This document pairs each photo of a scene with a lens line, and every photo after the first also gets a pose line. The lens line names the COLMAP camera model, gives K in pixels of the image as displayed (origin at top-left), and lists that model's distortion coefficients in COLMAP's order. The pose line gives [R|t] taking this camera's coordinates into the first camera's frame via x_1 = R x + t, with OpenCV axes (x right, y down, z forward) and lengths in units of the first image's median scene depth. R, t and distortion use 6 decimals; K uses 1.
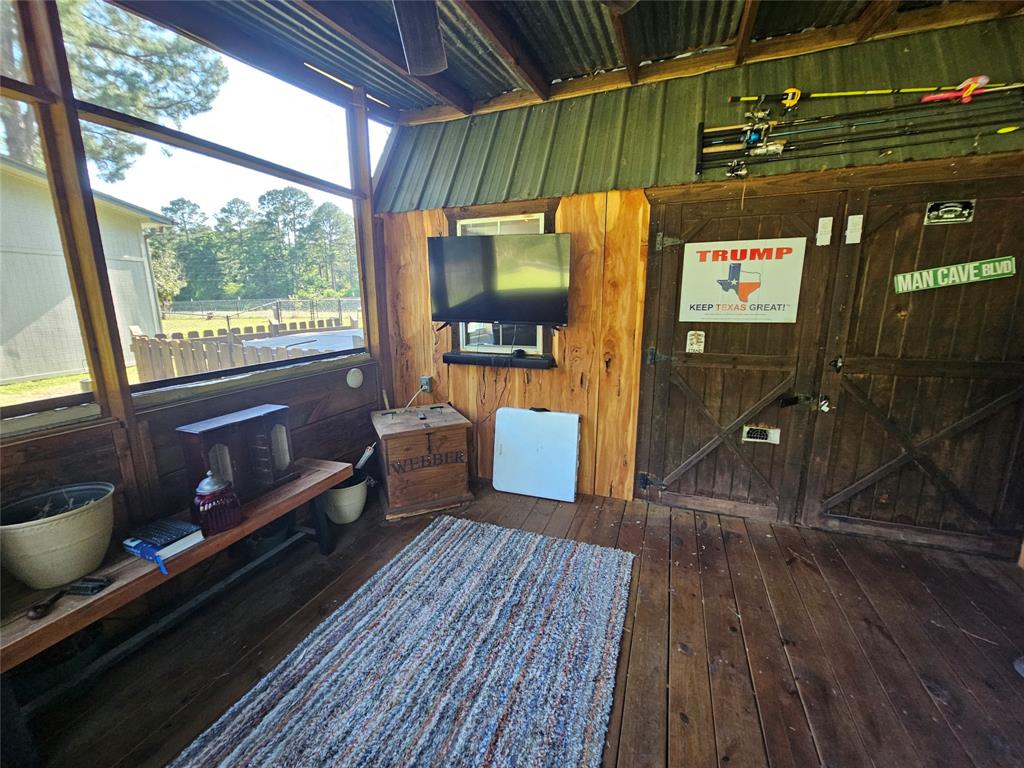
lens RADIAL K [[419.8, 0, 511.5], [0, 419.8, 383.9], [0, 0, 1]] dist [0.000066, 0.000212]
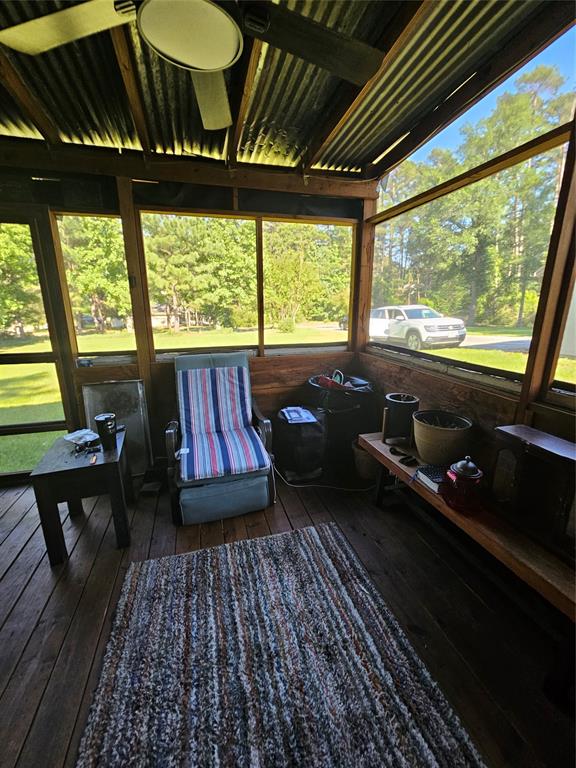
lens RADIAL K [[314.8, 0, 287.9], [0, 314.8, 383.7], [0, 0, 1]] dist [0.000066, 0.000212]
pose [[-0.797158, 0.163199, -0.581295, 0.139164], [-0.107295, 0.909161, 0.402386, -0.285252], [0.594160, 0.383136, -0.707235, 1.366647]]
